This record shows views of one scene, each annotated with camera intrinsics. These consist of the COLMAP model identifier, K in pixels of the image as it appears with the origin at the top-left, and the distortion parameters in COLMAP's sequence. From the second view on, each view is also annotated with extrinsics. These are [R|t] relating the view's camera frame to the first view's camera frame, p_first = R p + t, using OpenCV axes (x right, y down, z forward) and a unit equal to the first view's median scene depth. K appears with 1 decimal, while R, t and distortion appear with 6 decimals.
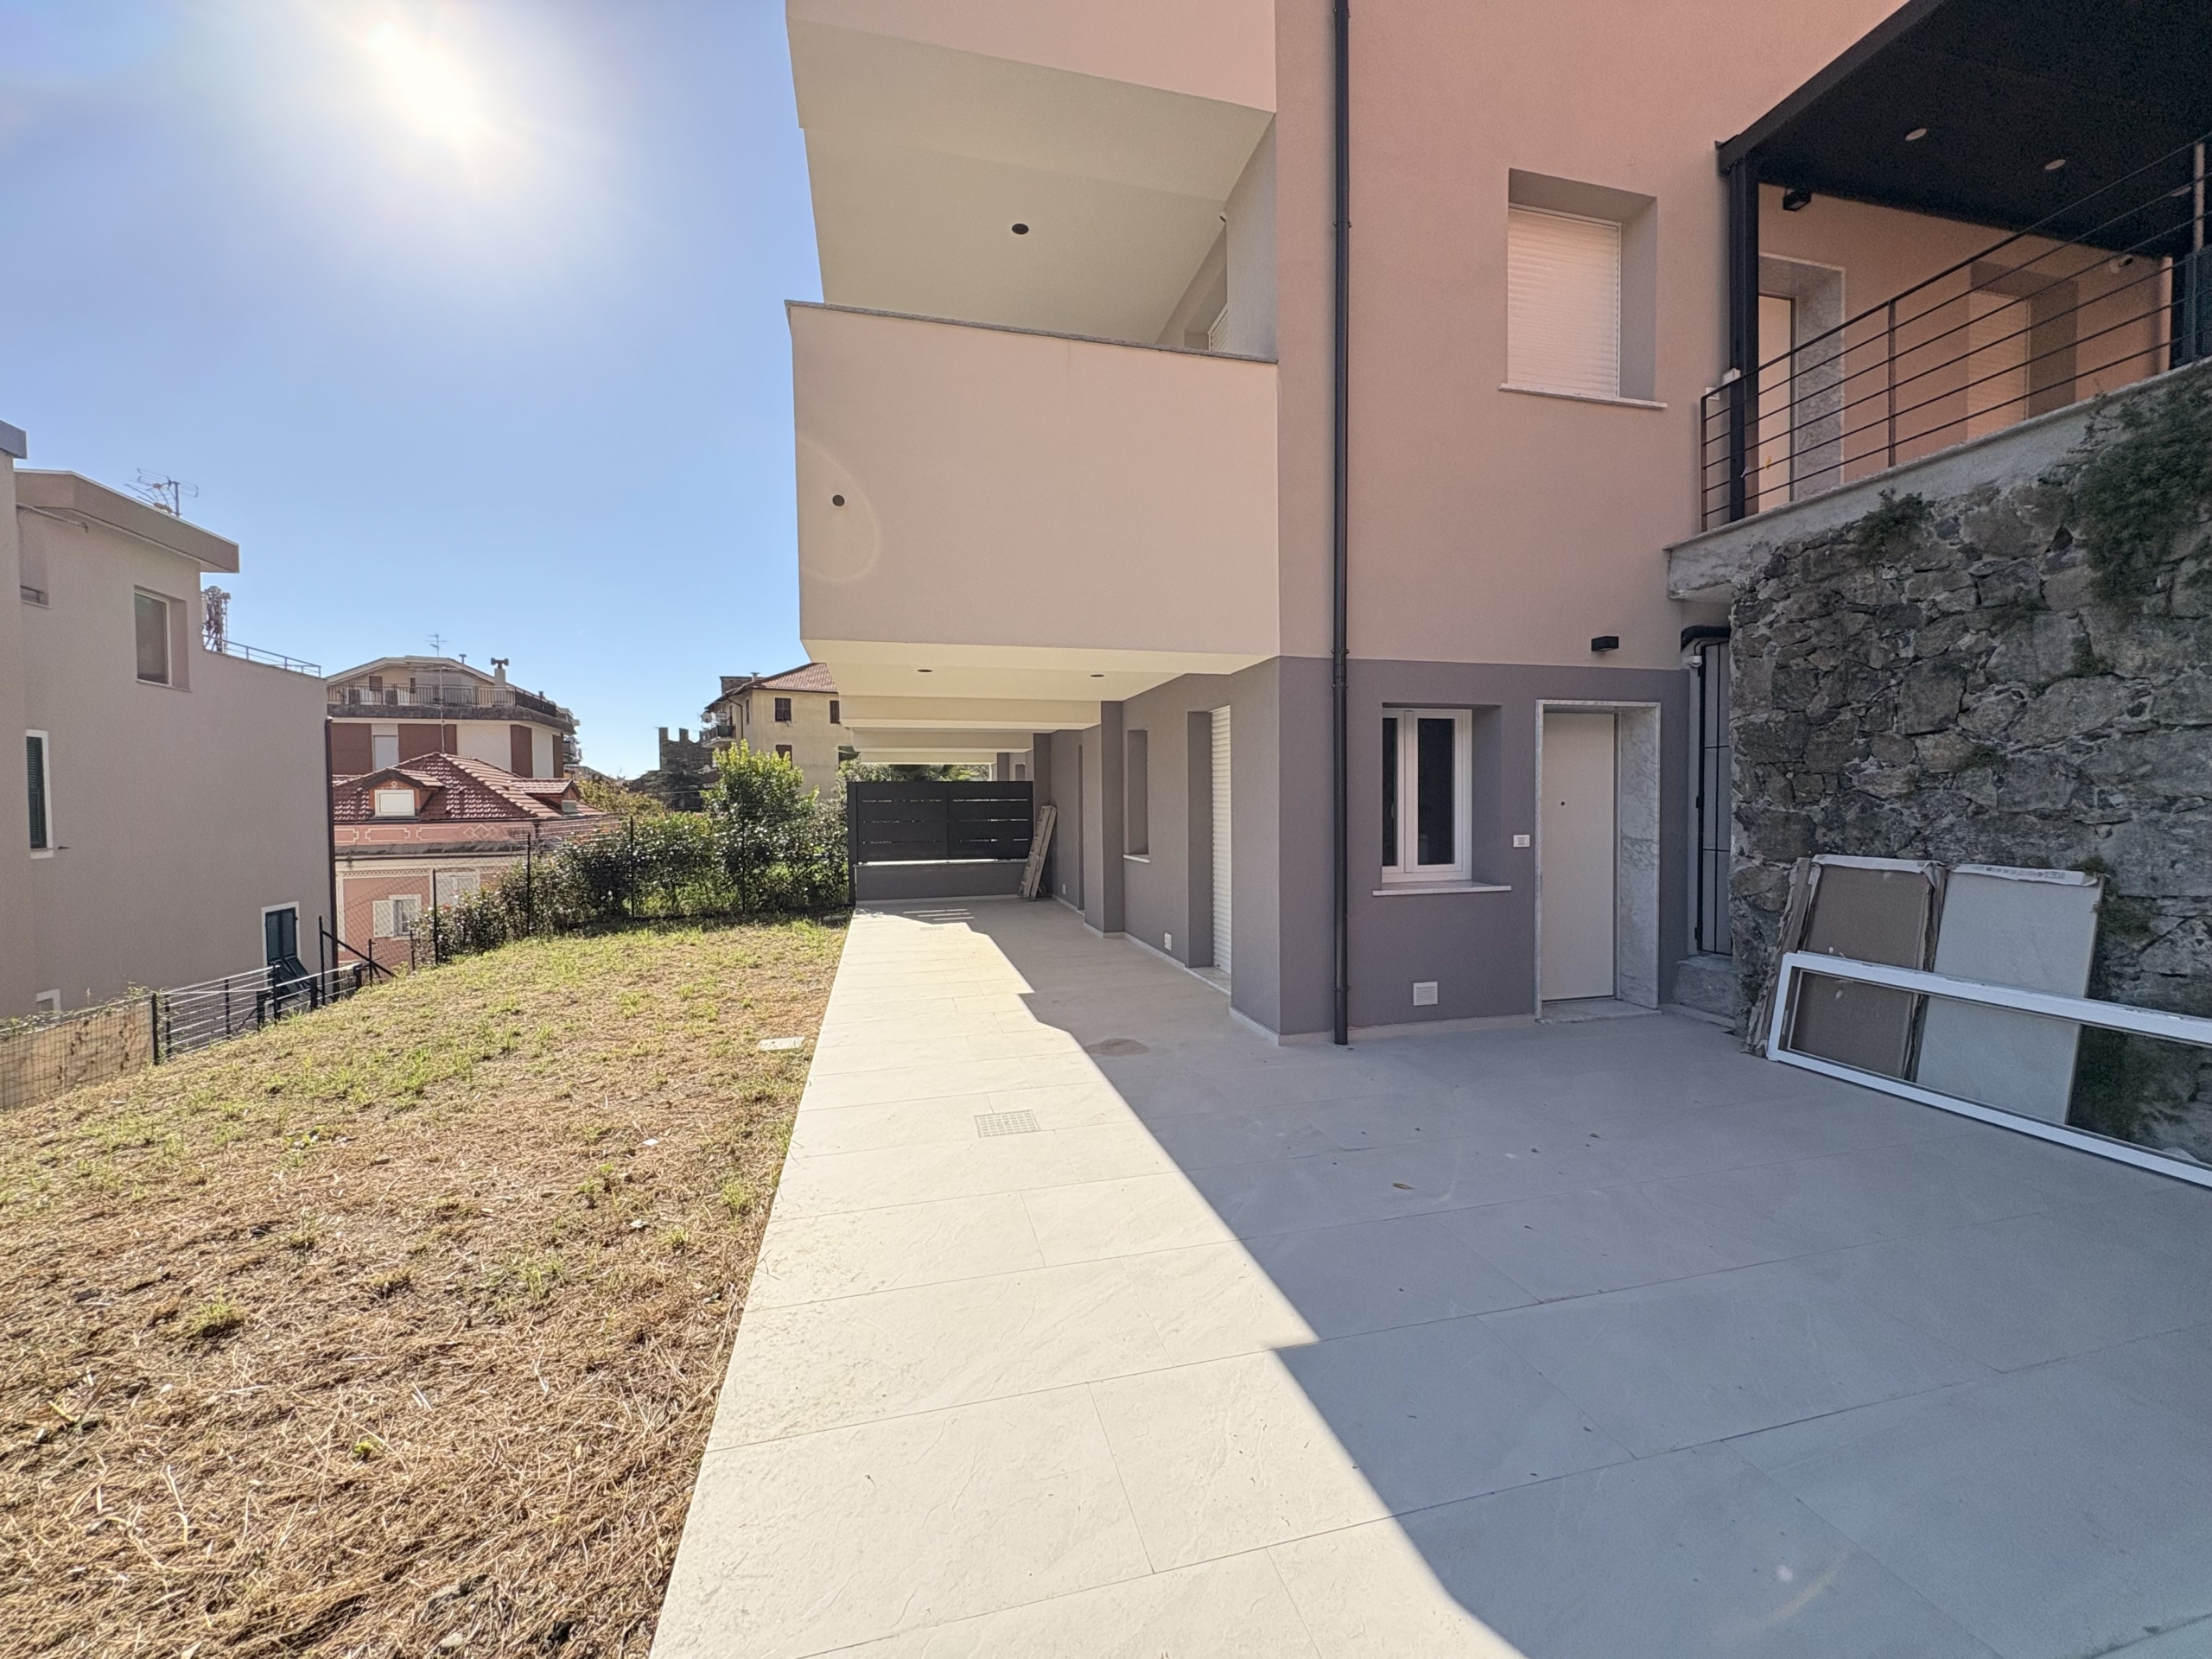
lens RADIAL K [[887.3, 0, 1107.6], [0, 887.3, 825.4], [0, 0, 1]] dist [0.002461, -0.000049]
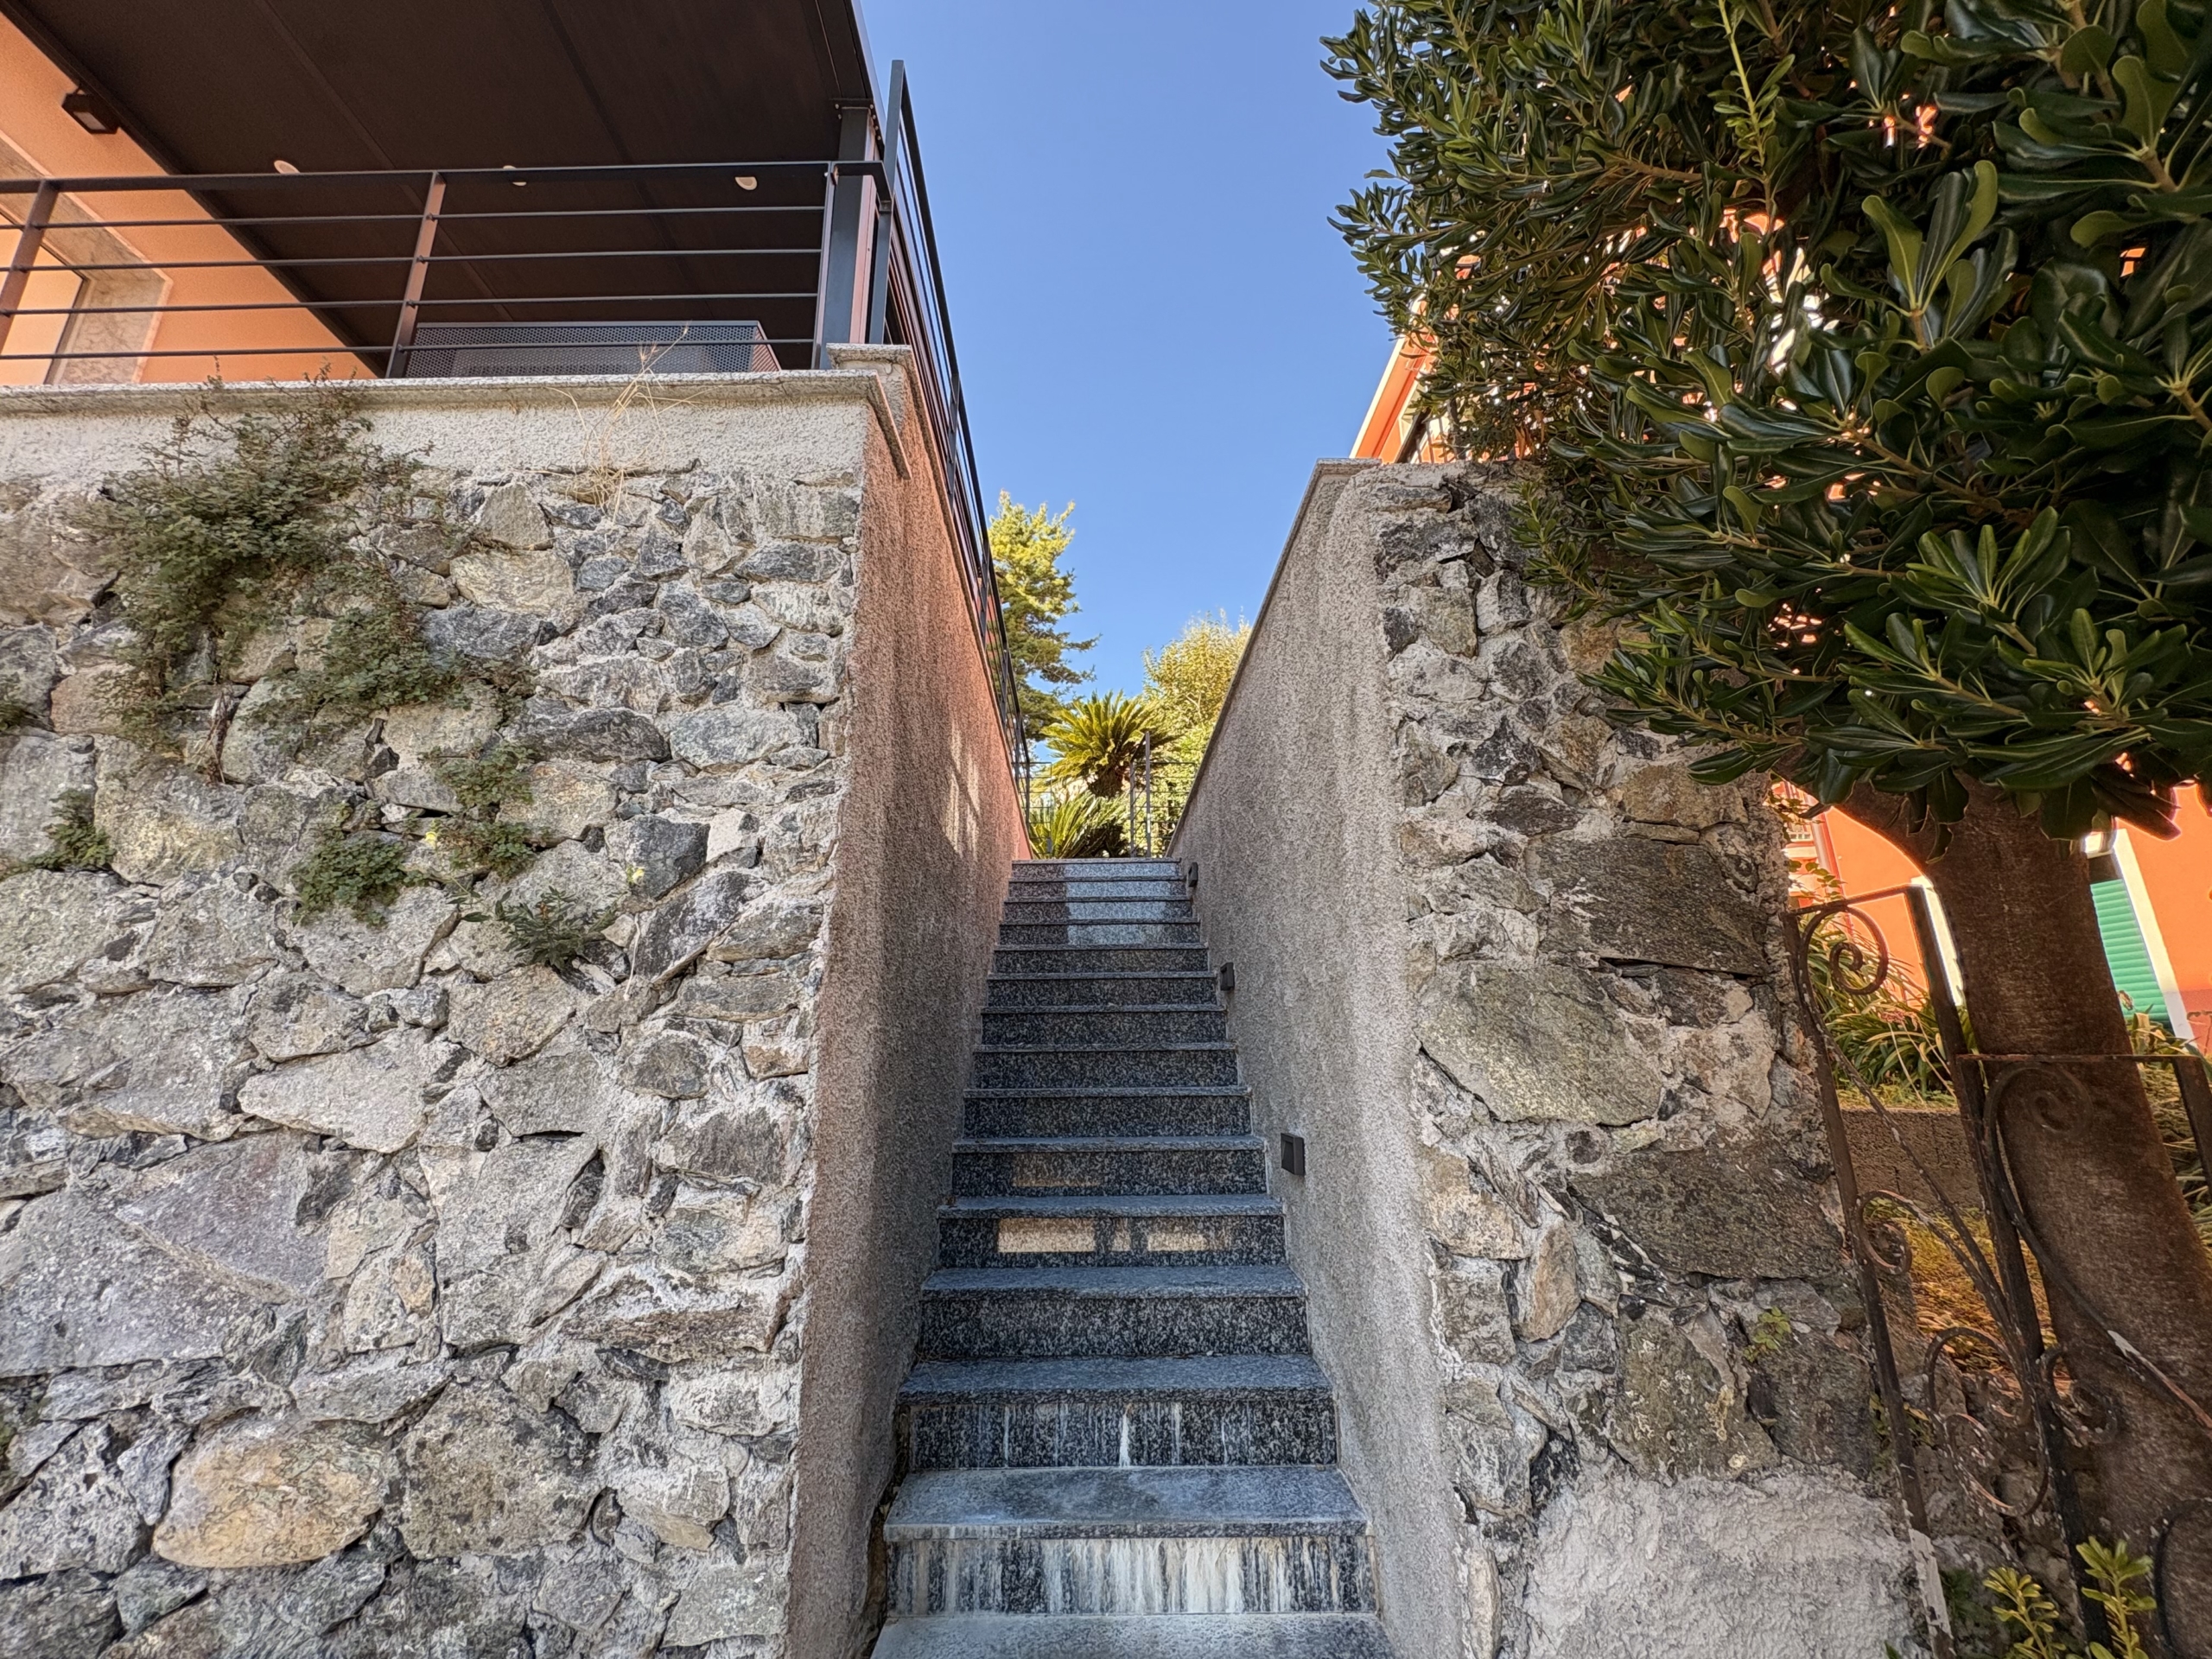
lens RADIAL K [[887.3, 0, 1107.6], [0, 887.3, 825.4], [0, 0, 1]] dist [0.002461, -0.000049]
pose [[0.223674, 0.272147, 0.935899, 0.768923], [0.035111, 0.957354, -0.286777, -0.033397], [-0.974031, 0.097004, 0.204580, 0.353382]]
